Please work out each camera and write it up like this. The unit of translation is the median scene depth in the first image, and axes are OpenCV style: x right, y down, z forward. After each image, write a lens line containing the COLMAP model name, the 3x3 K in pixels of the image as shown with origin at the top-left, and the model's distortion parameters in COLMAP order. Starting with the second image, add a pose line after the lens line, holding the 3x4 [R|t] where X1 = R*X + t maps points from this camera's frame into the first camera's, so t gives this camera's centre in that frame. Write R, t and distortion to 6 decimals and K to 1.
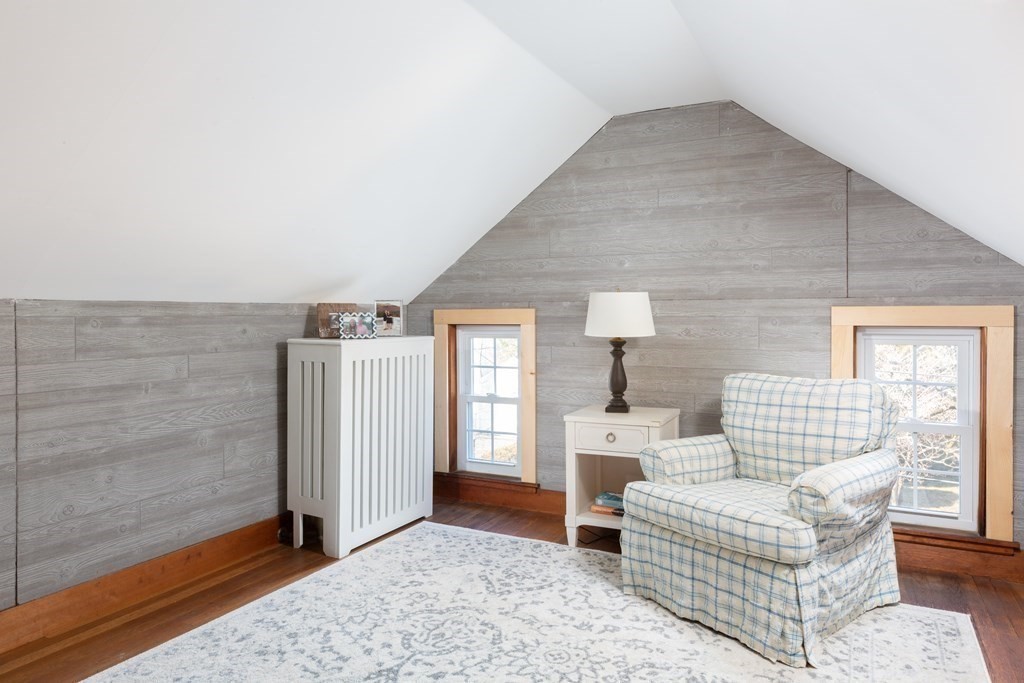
lens RADIAL K [[668.1, 0, 508.5], [0, 668.1, 318.9], [0, 0, 1]] dist [0.003933, -0.000618]
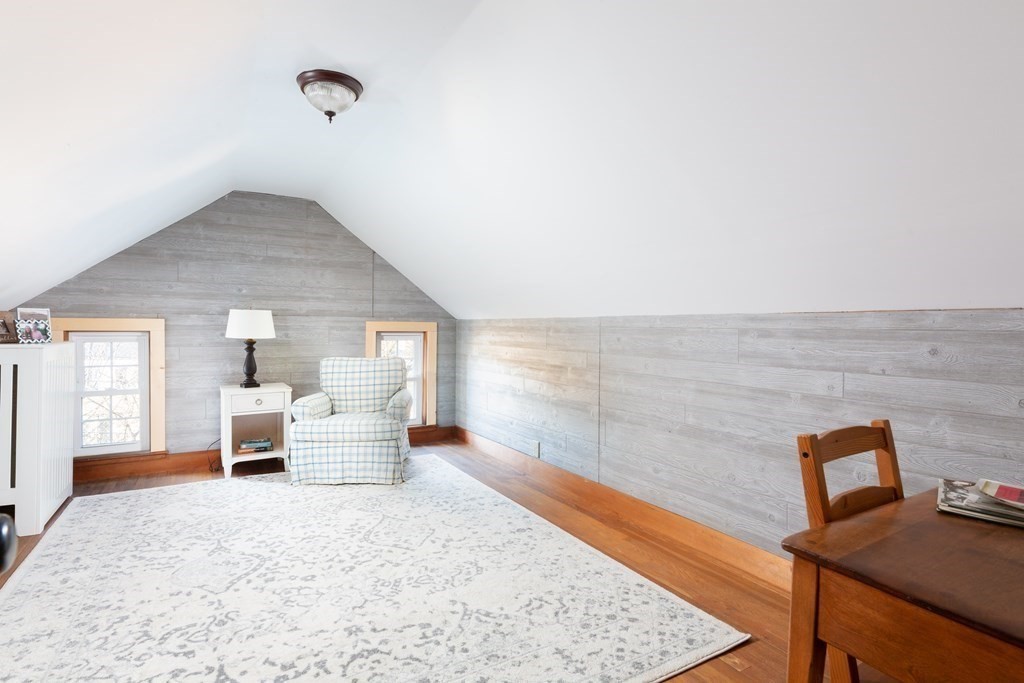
lens RADIAL K [[526.5, 0, 514.1], [0, 526.5, 339.5], [0, 0, 1]] dist [0.000777, 0.000001]
pose [[0.525962, -0.013988, 0.850393, -0.557366], [-0.003493, 0.999821, 0.018606, 0.004145], [-0.850501, -0.012757, 0.525818, -0.158127]]
